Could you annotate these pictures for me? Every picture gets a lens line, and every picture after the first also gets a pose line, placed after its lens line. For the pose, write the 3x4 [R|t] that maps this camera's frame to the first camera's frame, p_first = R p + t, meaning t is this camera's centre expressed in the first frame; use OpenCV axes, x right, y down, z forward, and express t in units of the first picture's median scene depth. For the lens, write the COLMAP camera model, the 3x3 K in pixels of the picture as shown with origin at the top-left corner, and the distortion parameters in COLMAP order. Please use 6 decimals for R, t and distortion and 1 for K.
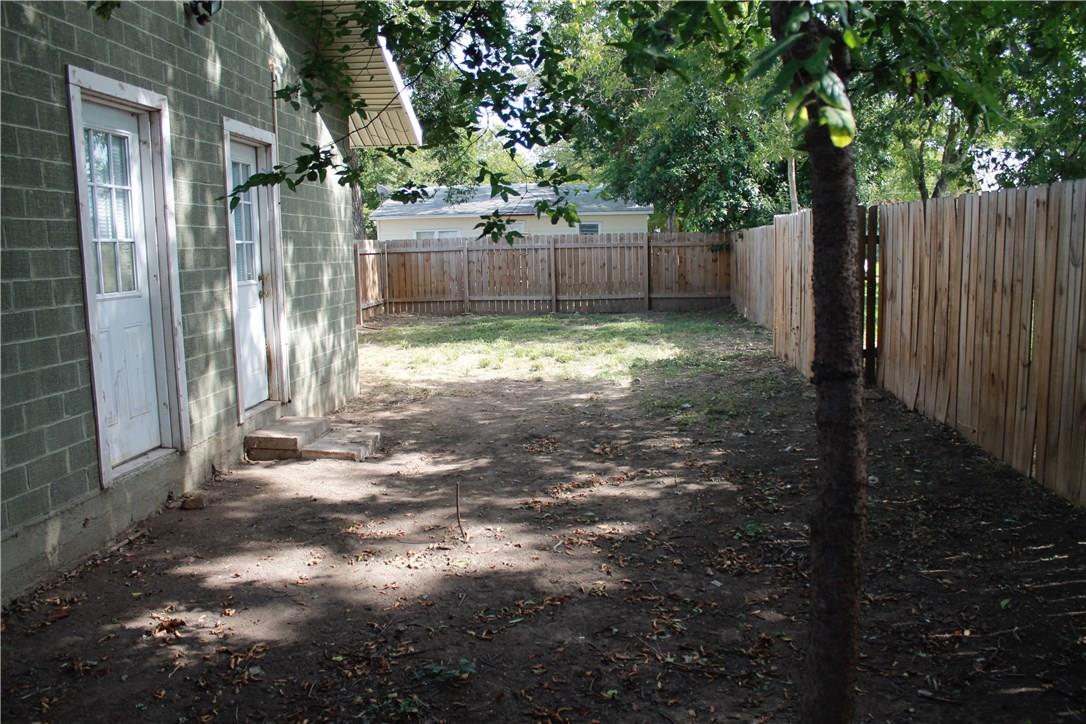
lens RADIAL K [[930.6, 0, 543.0], [0, 930.6, 362.0], [0, 0, 1]] dist [-0.118011, -0.001695]
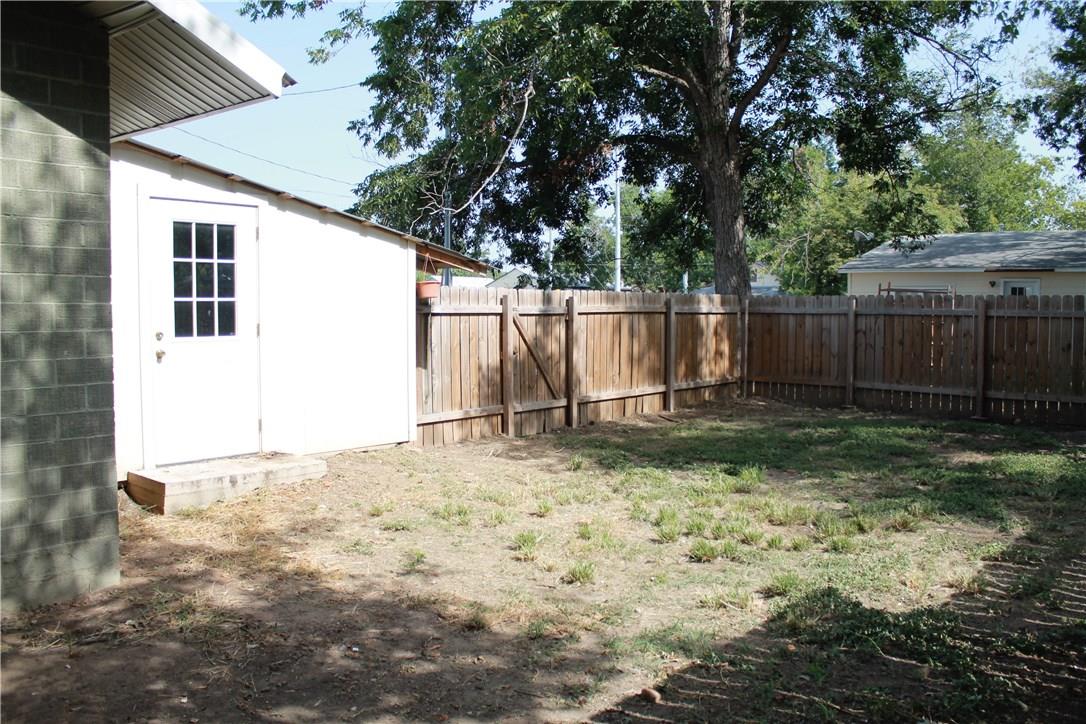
lens RADIAL K [[930.6, 0, 543.0], [0, 930.6, 362.0], [0, 0, 1]] dist [-0.118011, -0.001695]
pose [[0.794017, 0.065381, -0.604369, 0.146120], [-0.102972, 0.994298, -0.027720, -0.042740], [0.599110, 0.084243, 0.796222, 0.326235]]
